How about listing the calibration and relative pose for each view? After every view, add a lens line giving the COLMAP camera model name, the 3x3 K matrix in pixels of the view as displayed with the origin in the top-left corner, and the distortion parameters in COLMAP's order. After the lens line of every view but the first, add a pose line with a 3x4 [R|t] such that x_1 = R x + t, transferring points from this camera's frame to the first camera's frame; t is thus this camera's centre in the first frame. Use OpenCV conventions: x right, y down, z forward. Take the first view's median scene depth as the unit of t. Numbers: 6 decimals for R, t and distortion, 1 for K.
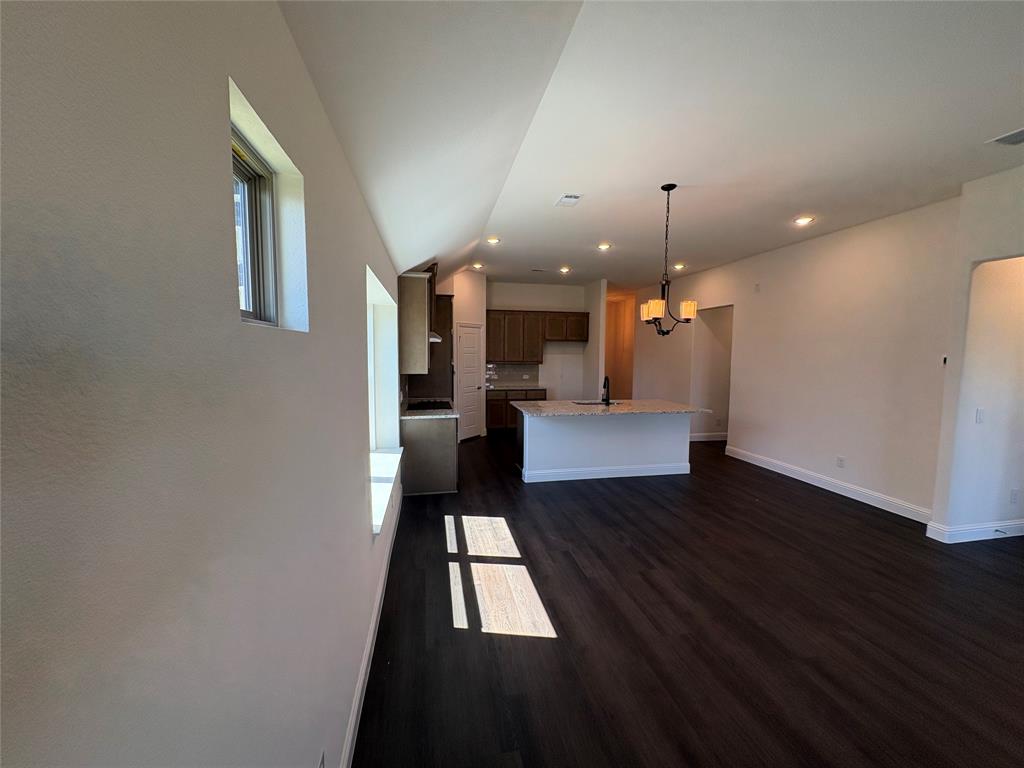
lens RADIAL K [[408.3, 0, 512.0], [0, 408.3, 384.0], [0, 0, 1]] dist [0.000076, -0.000050]
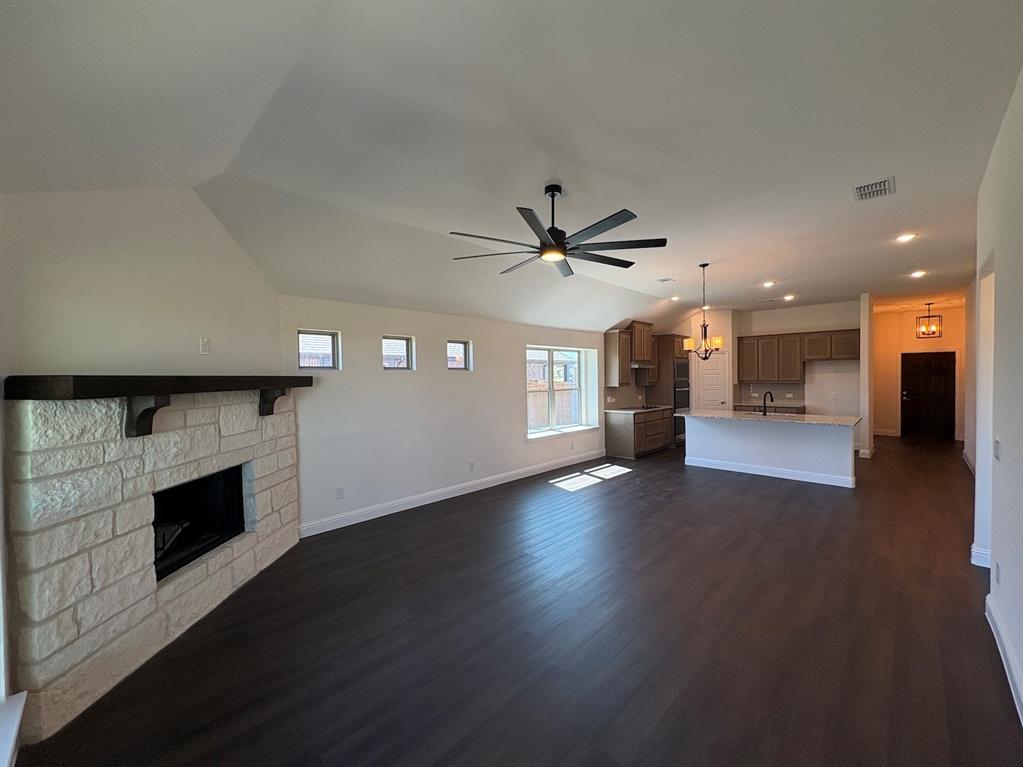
lens RADIAL K [[408.2, 0, 511.5], [0, 408.2, 383.5], [0, 0, 1]] dist [-0.000225, 0.000222]
pose [[0.558030, -0.001181, -0.829820, 0.803446], [-0.049283, 0.998187, -0.034562, 0.036733], [0.828356, 0.060182, 0.556960, -0.282226]]
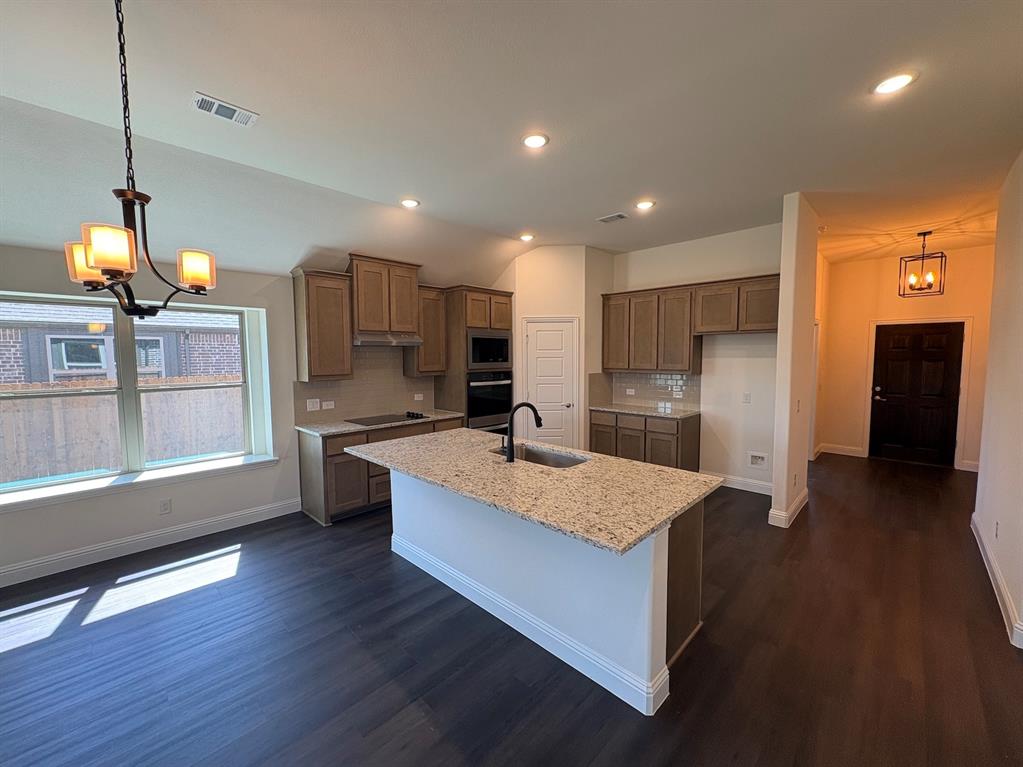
lens RADIAL K [[408.2, 0, 511.5], [0, 408.2, 383.5], [0, 0, 1]] dist [-0.000225, 0.000222]
pose [[0.562190, 0.046480, -0.825701, 0.633678], [-0.055478, 0.998290, 0.018422, -0.050712], [0.825145, 0.035452, 0.563808, 0.708676]]
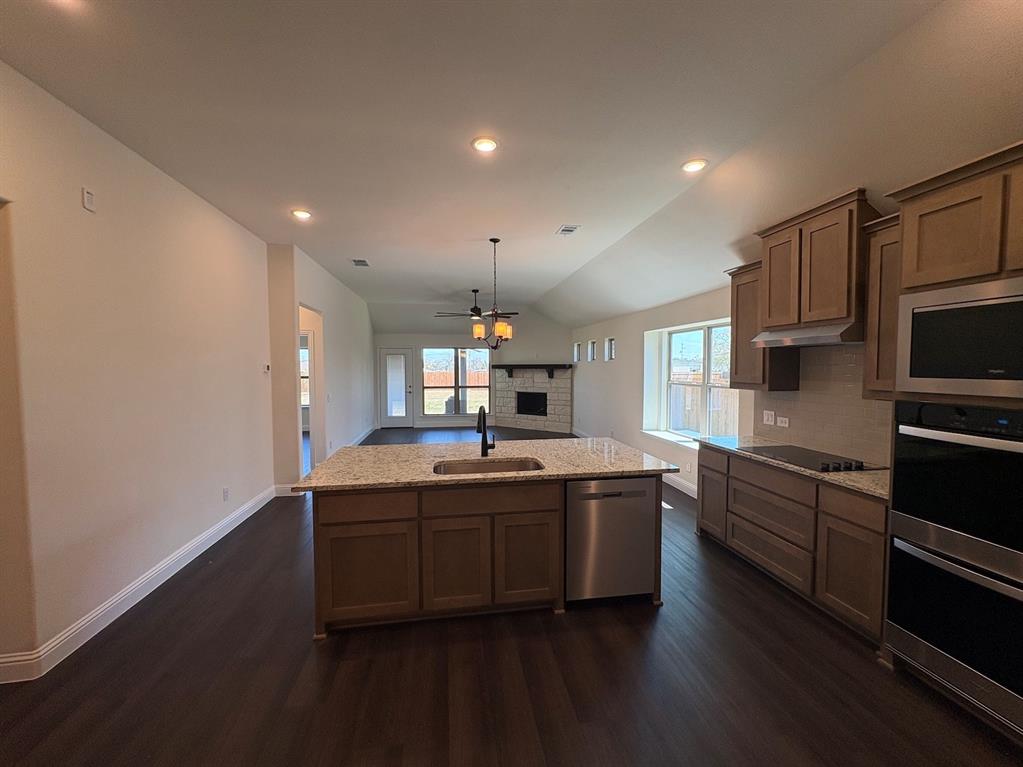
lens RADIAL K [[408.2, 0, 511.5], [0, 408.2, 383.5], [0, 0, 1]] dist [-0.000225, 0.000222]
pose [[-0.999152, -0.007171, 0.040552, 0.173267], [-0.002085, 0.992269, 0.124086, -0.113610], [-0.041129, 0.123896, -0.991442, 1.520870]]
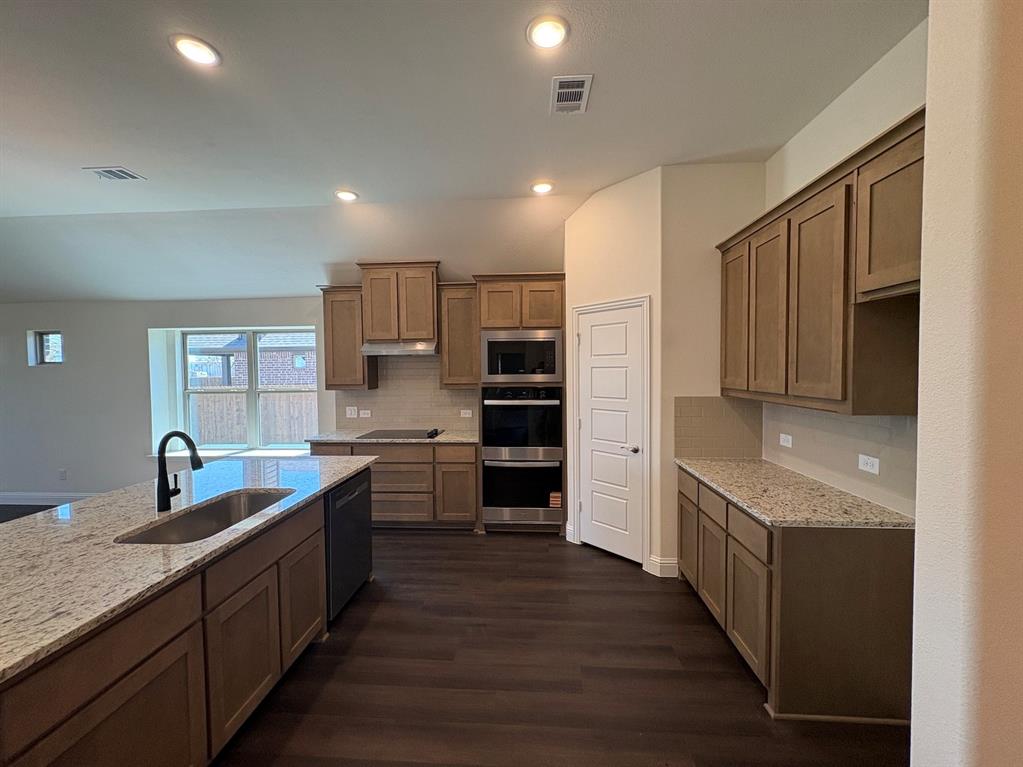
lens RADIAL K [[408.2, 0, 511.5], [0, 408.2, 383.5], [0, 0, 1]] dist [-0.000225, 0.000222]
pose [[-0.258795, 0.029880, -0.965470, 0.494374], [-0.069277, 0.996373, 0.049406, -0.096830], [0.963445, 0.079670, -0.255786, 1.362891]]
